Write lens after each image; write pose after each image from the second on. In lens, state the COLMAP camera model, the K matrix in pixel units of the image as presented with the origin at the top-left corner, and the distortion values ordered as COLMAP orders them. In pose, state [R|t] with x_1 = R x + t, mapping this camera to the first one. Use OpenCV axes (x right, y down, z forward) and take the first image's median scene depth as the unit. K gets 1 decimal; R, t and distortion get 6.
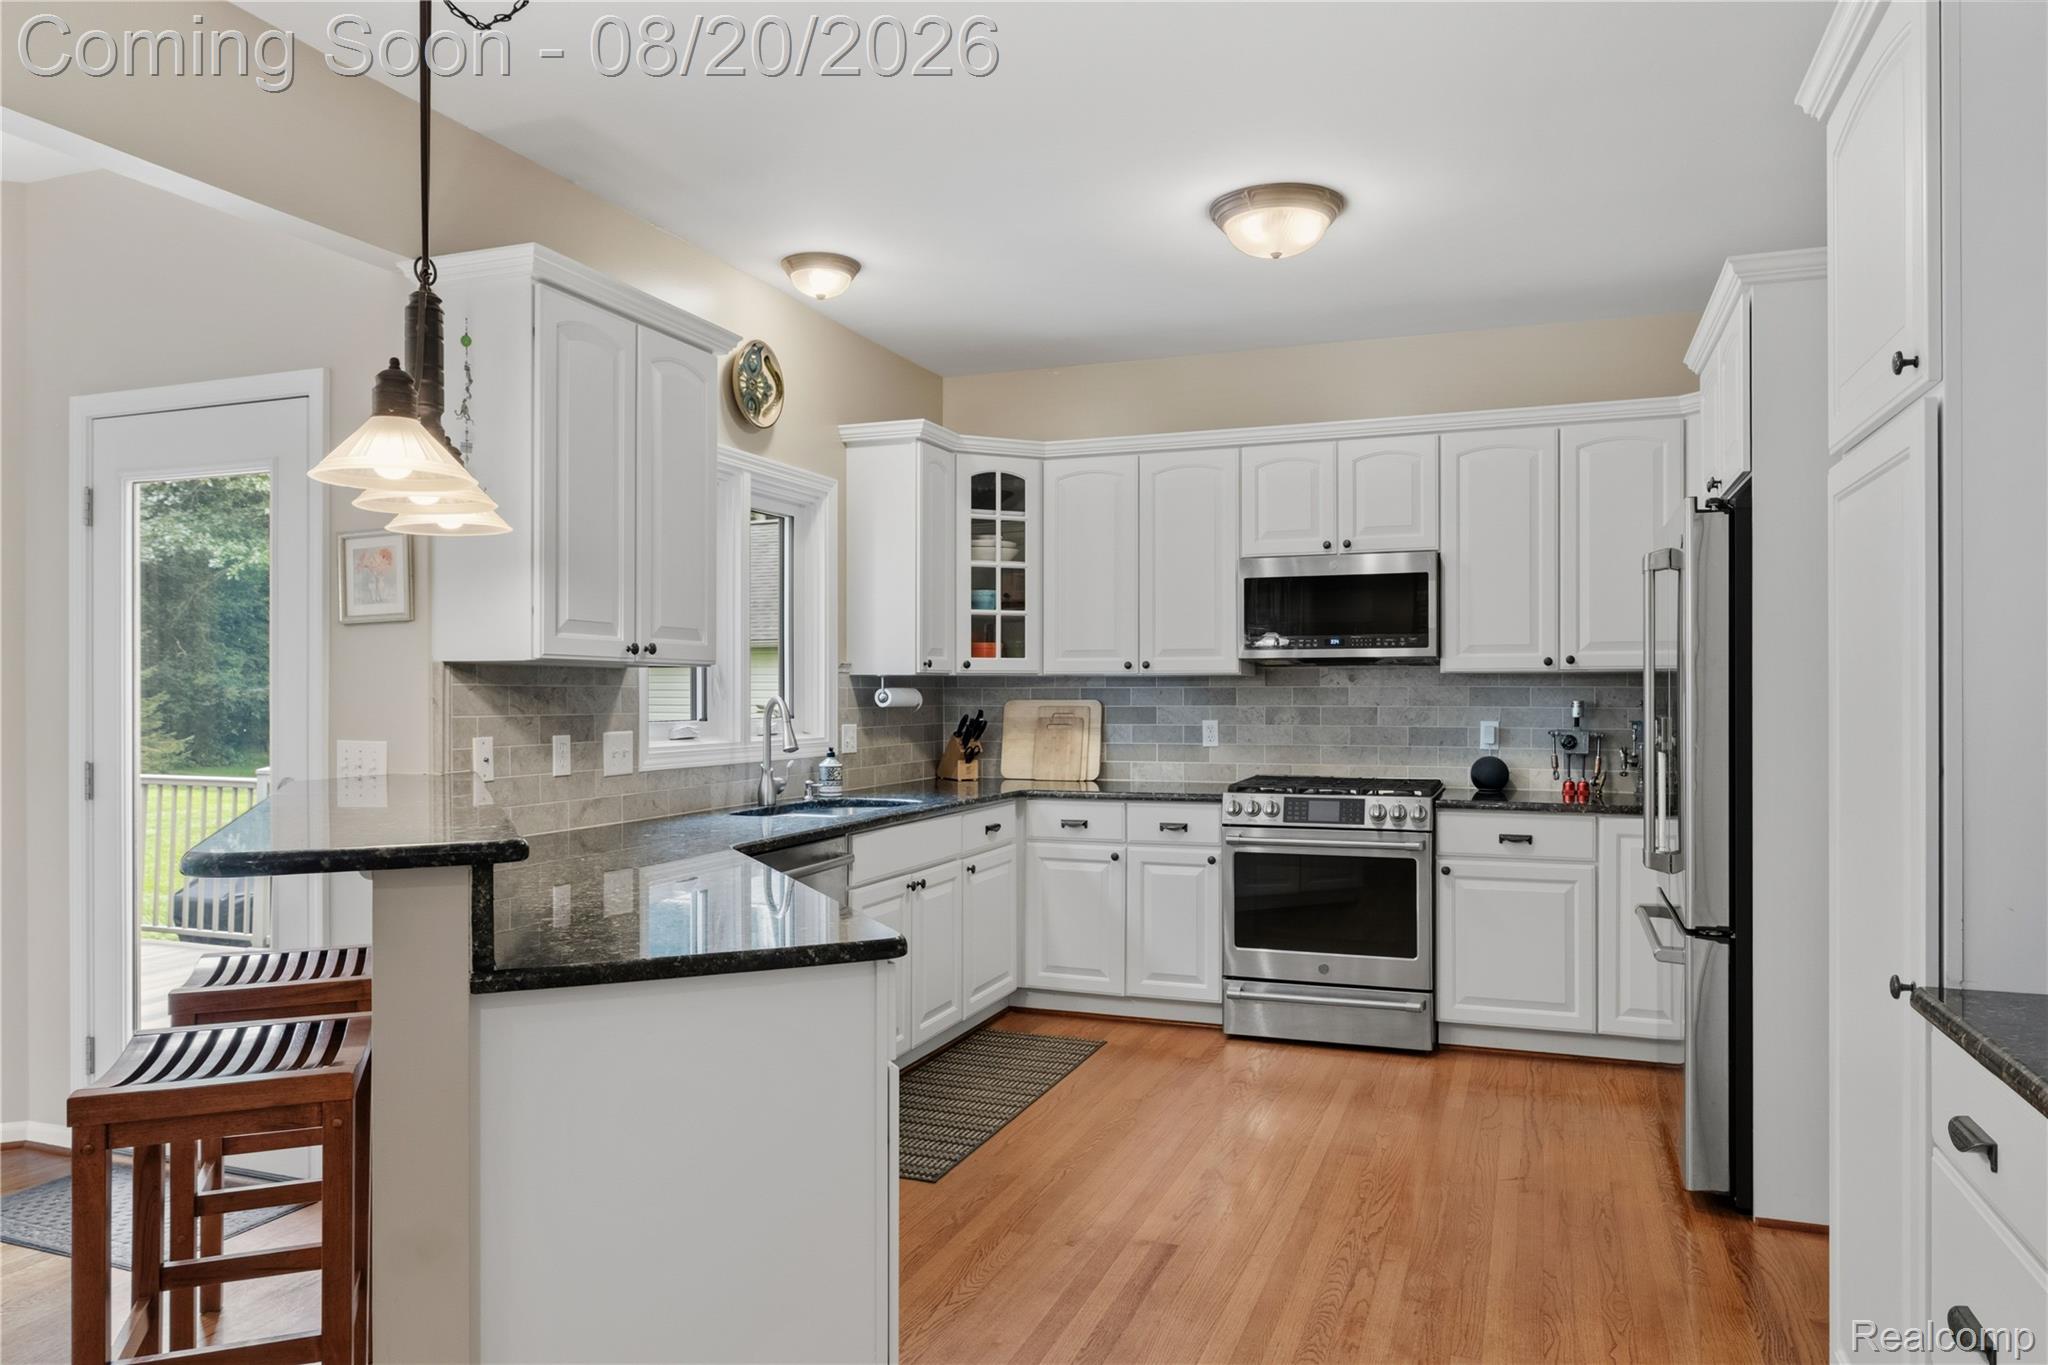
lens RADIAL K [[1363.0, 0, 1021.7], [0, 1363.0, 702.7], [0, 0, 1]] dist [0.000351, 0.000304]
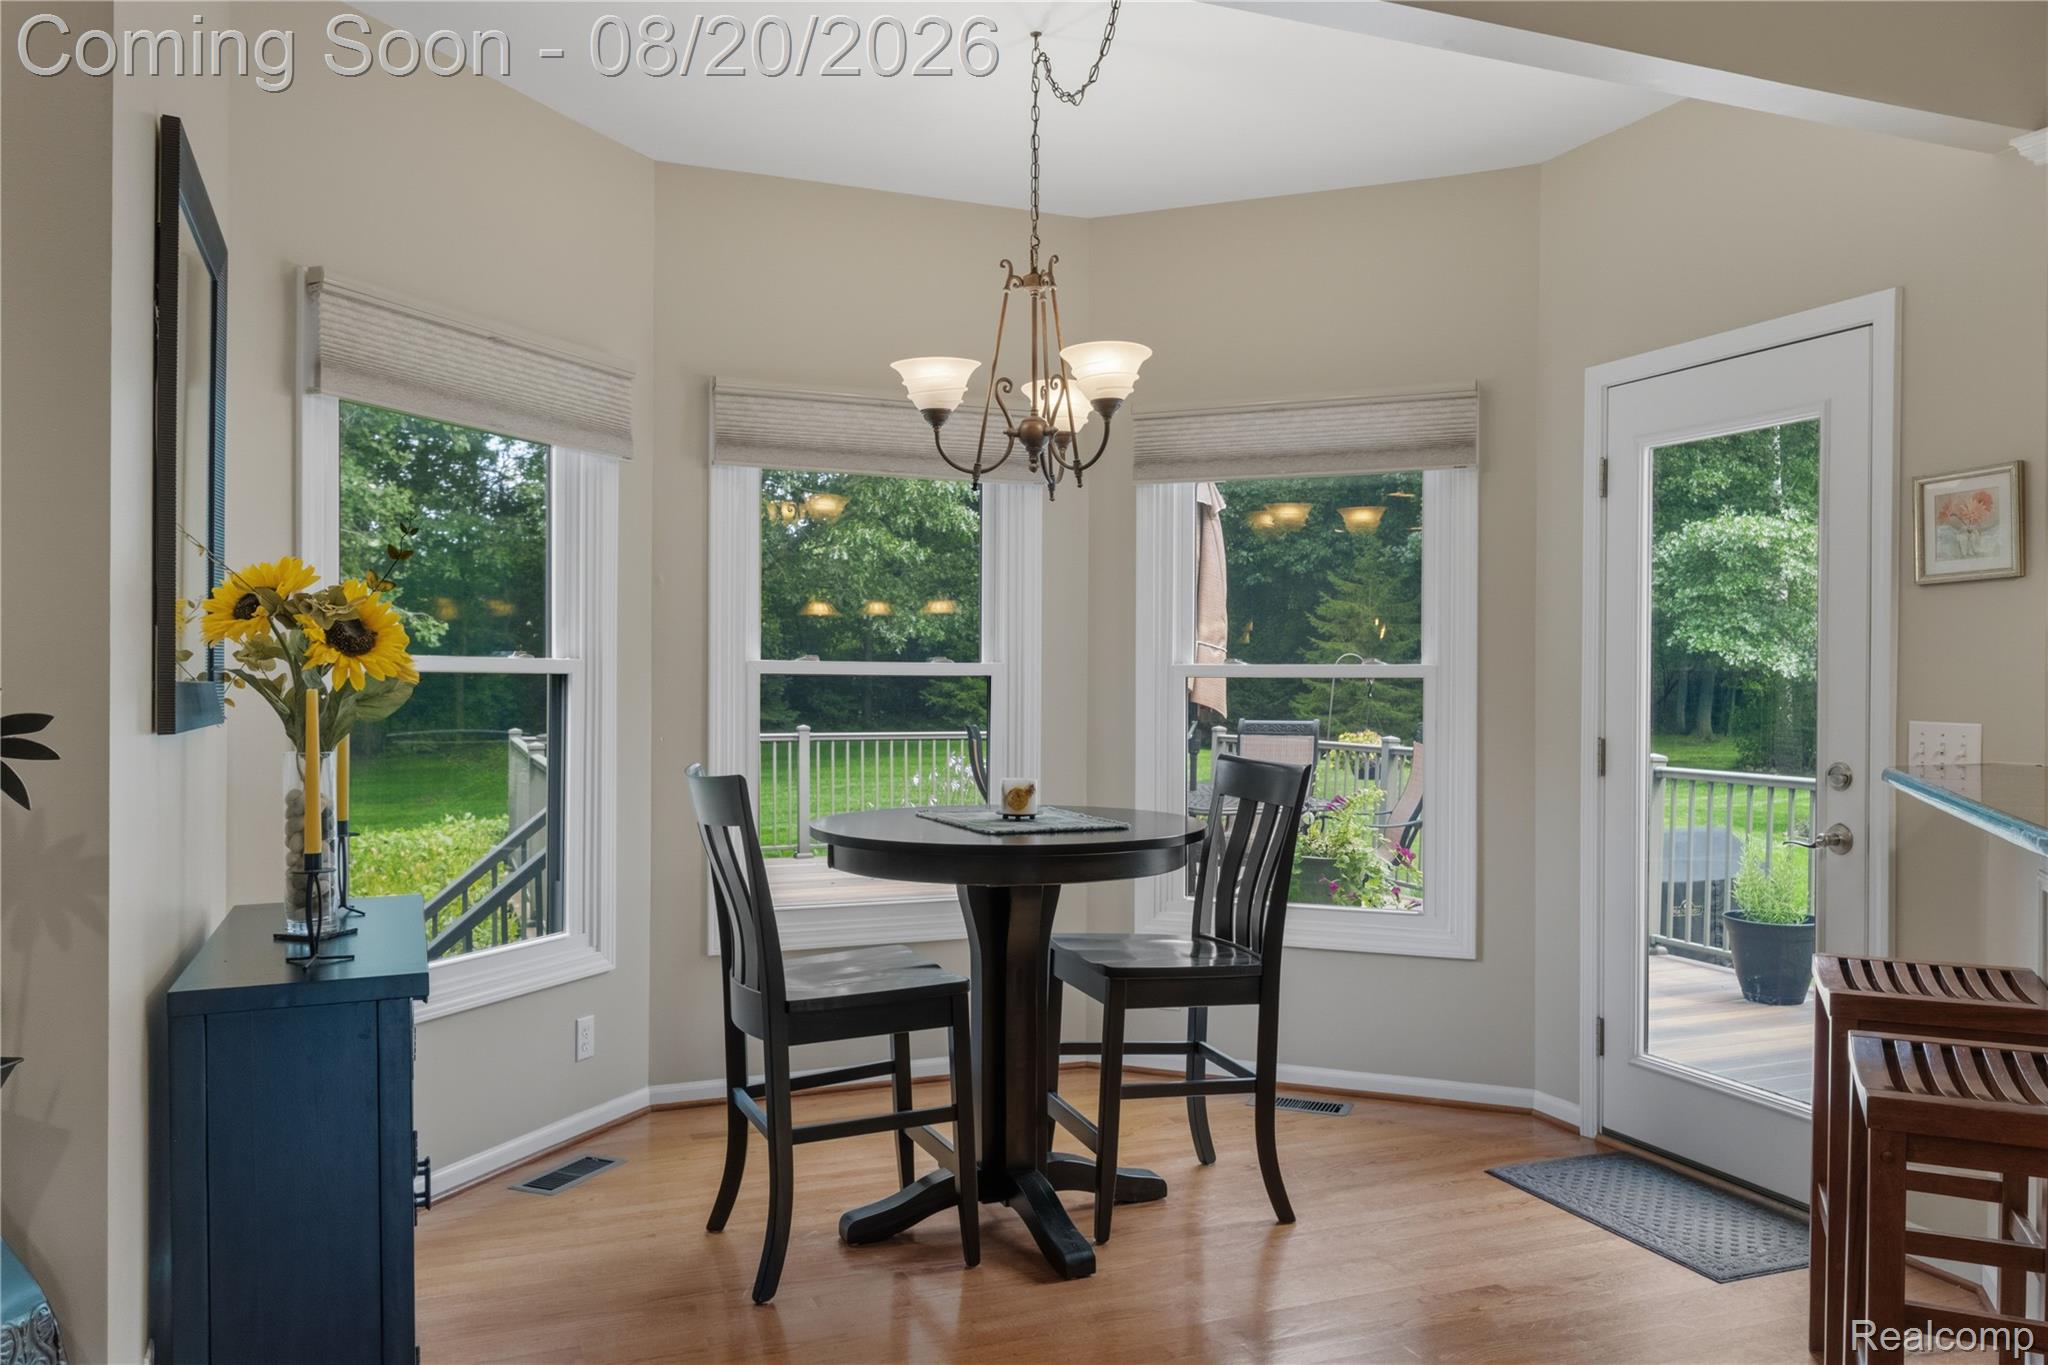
lens RADIAL K [[1526.7, 0, 1027.6], [0, 1526.7, 690.0], [0, 0, 1]] dist [0.011285, -0.004237]
pose [[0.682136, 0.009969, -0.731158, -0.116534], [-0.011068, 0.999933, 0.003309, 0.007258], [0.731142, 0.005835, 0.682201, -0.038562]]
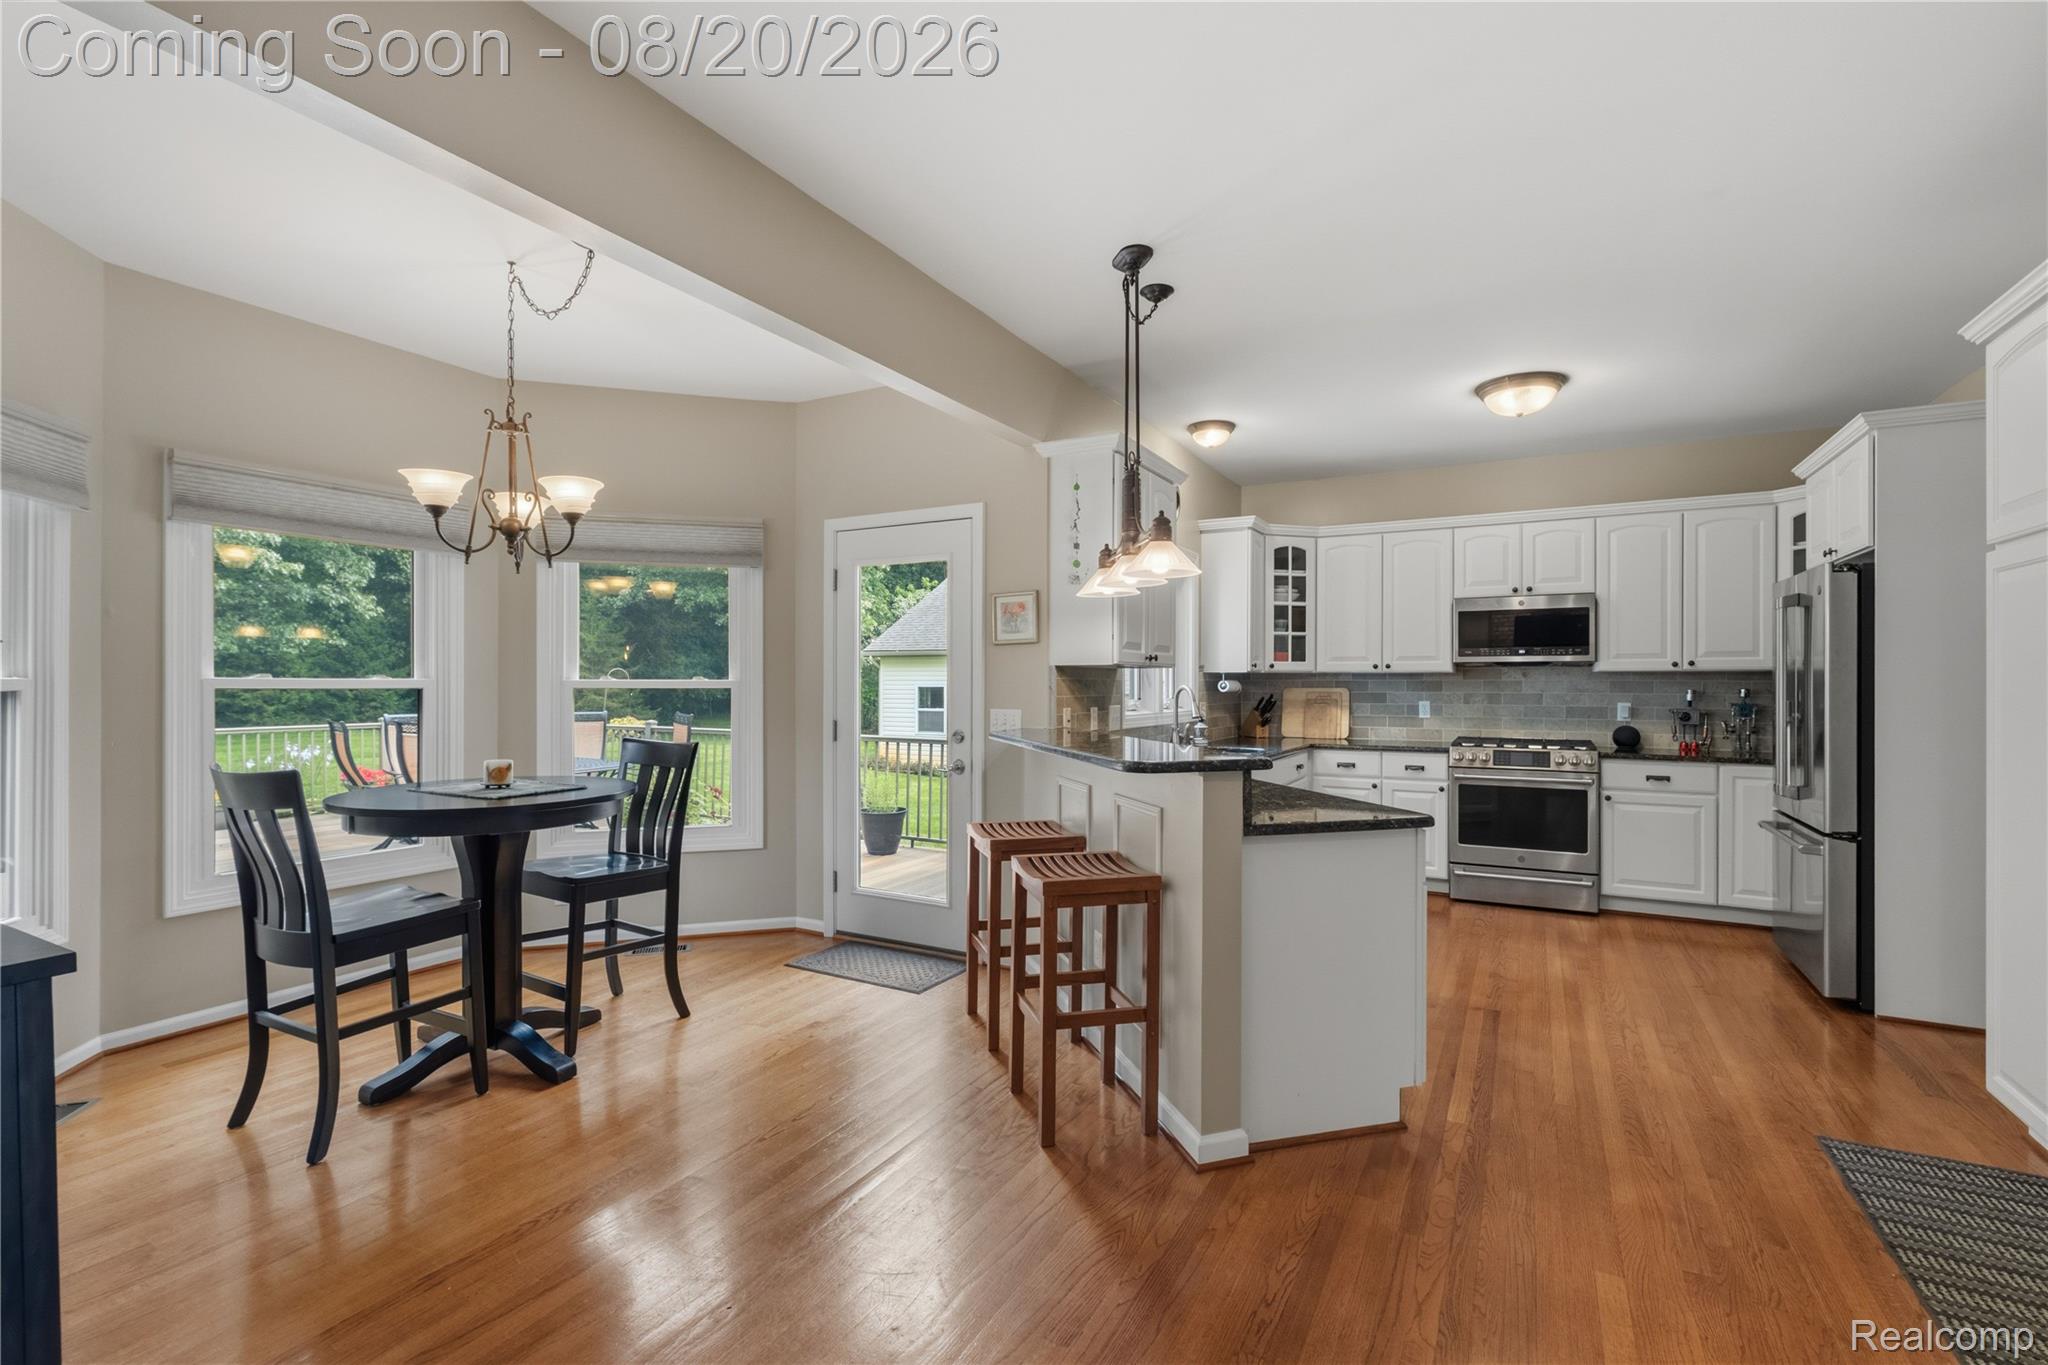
lens RADIAL K [[916.3, 0, 1030.9], [0, 916.3, 687.9], [0, 0, 1]] dist [-0.000702, 0.000053]
pose [[0.990015, 0.003629, -0.140919, -0.182663], [-0.003836, 0.999992, -0.001197, 0.000556], [0.140913, 0.001725, 0.990020, -0.125149]]
